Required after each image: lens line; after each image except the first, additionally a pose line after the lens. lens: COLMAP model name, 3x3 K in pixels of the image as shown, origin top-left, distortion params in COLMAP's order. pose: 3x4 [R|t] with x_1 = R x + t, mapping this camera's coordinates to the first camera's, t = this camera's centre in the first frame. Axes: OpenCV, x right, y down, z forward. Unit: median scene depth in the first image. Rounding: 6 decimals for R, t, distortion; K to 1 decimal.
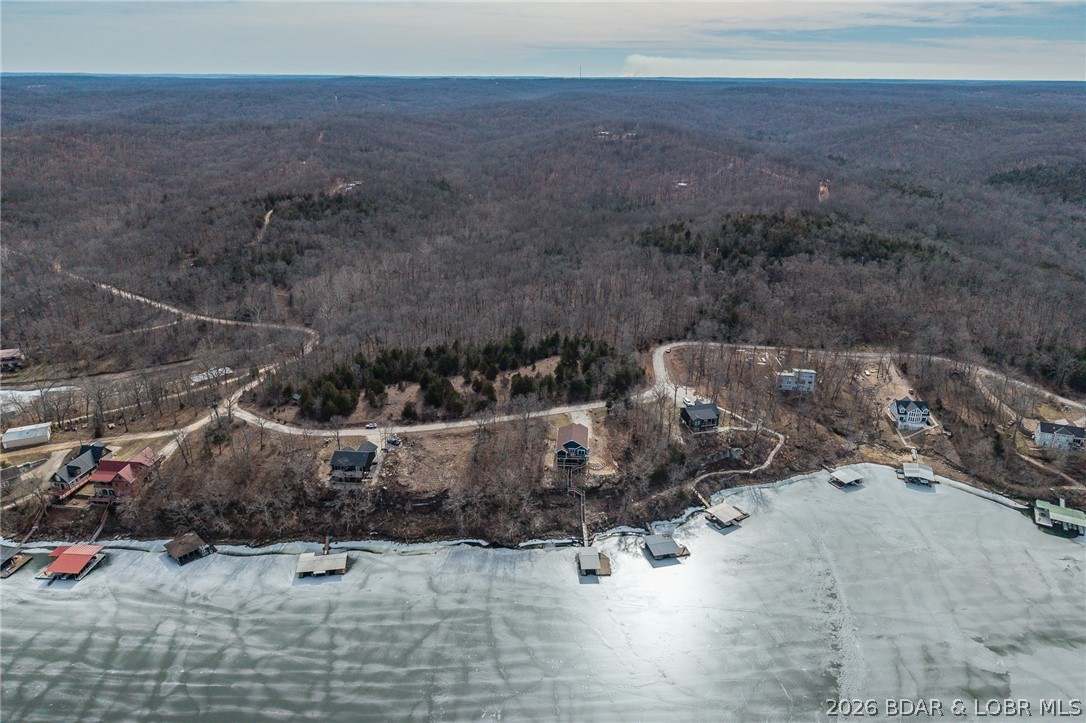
lens RADIAL K [[727.4, 0, 544.0], [0, 727.4, 366.7], [0, 0, 1]] dist [0.029130, -0.030530]
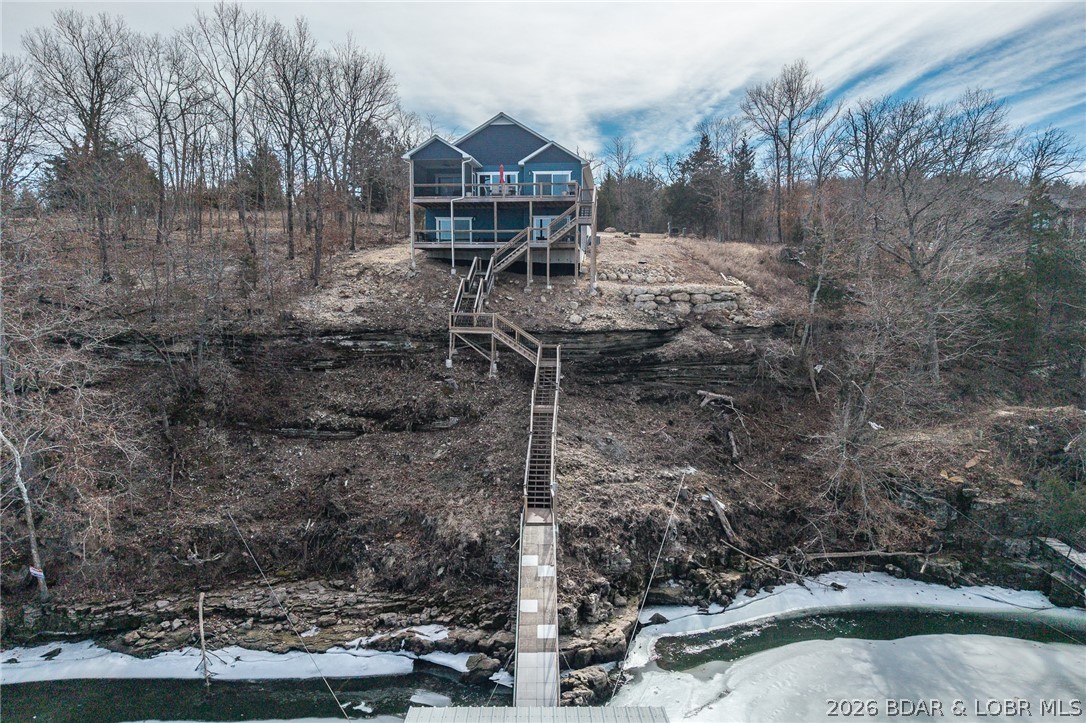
lens RADIAL K [[734.5, 0, 548.2], [0, 734.5, 363.7], [0, 0, 1]] dist [0.003184, -0.002883]
pose [[0.998972, -0.003876, -0.045176, 0.061712], [-0.009390, 0.957054, -0.289757, 0.225682], [0.044359, 0.289883, 0.956034, 0.879721]]
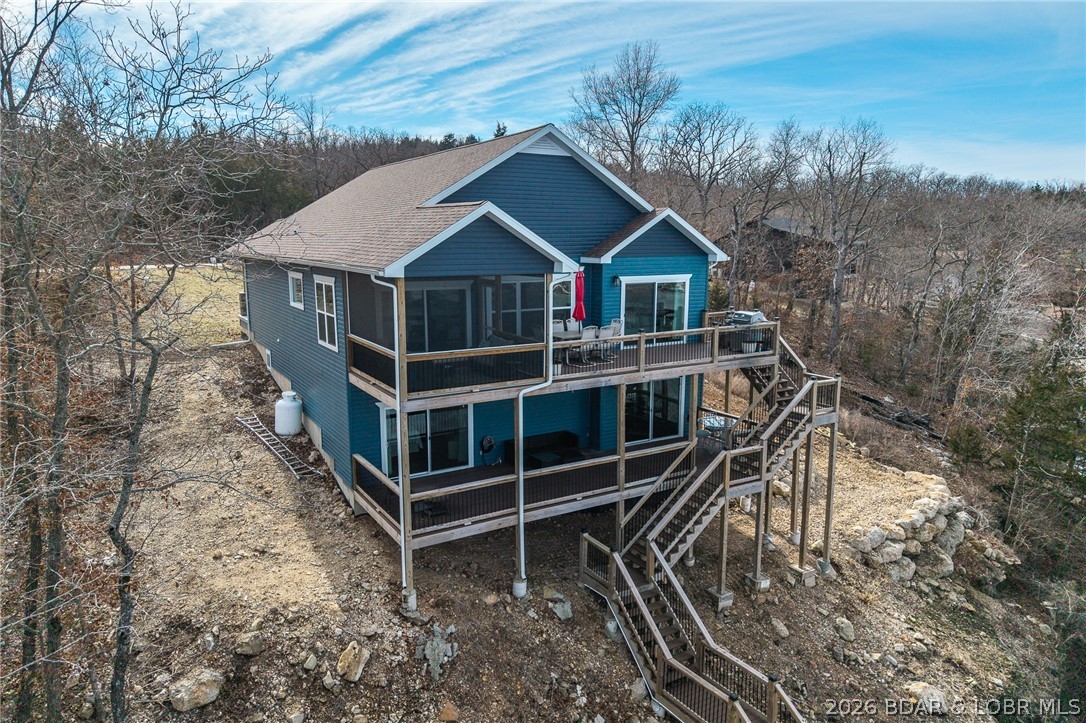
lens RADIAL K [[742.5, 0, 551.2], [0, 742.5, 340.8], [0, 0, 1]] dist [-0.003346, -0.000776]
pose [[0.825513, -0.081503, 0.558467, -0.003419], [0.212232, 0.961719, -0.173363, 0.139666], [-0.522958, 0.261638, 0.811209, 0.991131]]
